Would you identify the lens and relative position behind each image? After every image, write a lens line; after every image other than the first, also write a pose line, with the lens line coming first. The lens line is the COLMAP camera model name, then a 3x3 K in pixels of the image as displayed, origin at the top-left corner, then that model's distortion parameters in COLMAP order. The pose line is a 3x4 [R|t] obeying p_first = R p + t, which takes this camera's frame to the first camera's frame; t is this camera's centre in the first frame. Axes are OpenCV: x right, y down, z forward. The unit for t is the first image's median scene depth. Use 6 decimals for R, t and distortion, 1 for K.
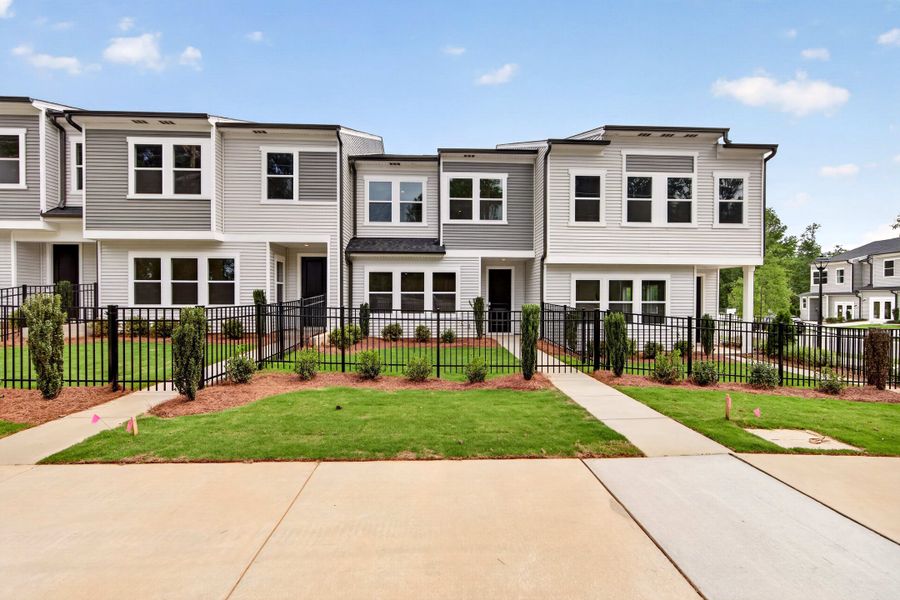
lens RADIAL K [[354.3, 0, 447.6], [0, 354.3, 297.7], [0, 0, 1]] dist [0.000161, -0.000686]
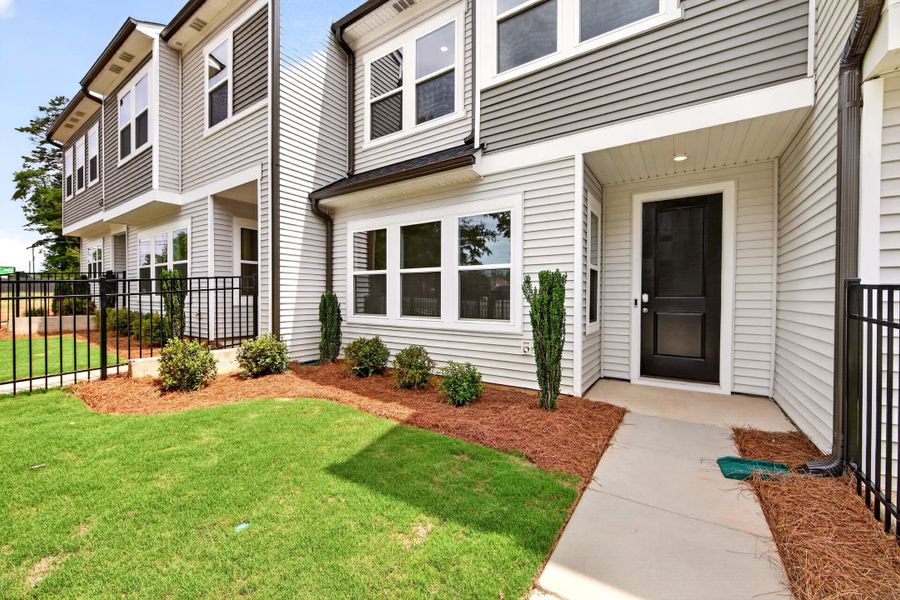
lens RADIAL K [[354.3, 0, 447.6], [0, 354.3, 297.7], [0, 0, 1]] dist [0.000161, -0.000686]
pose [[0.813616, 0.001634, -0.581400, 0.185138], [0.006192, 0.999915, 0.011475, 0.015560], [0.581369, -0.012936, 0.813537, 0.657364]]
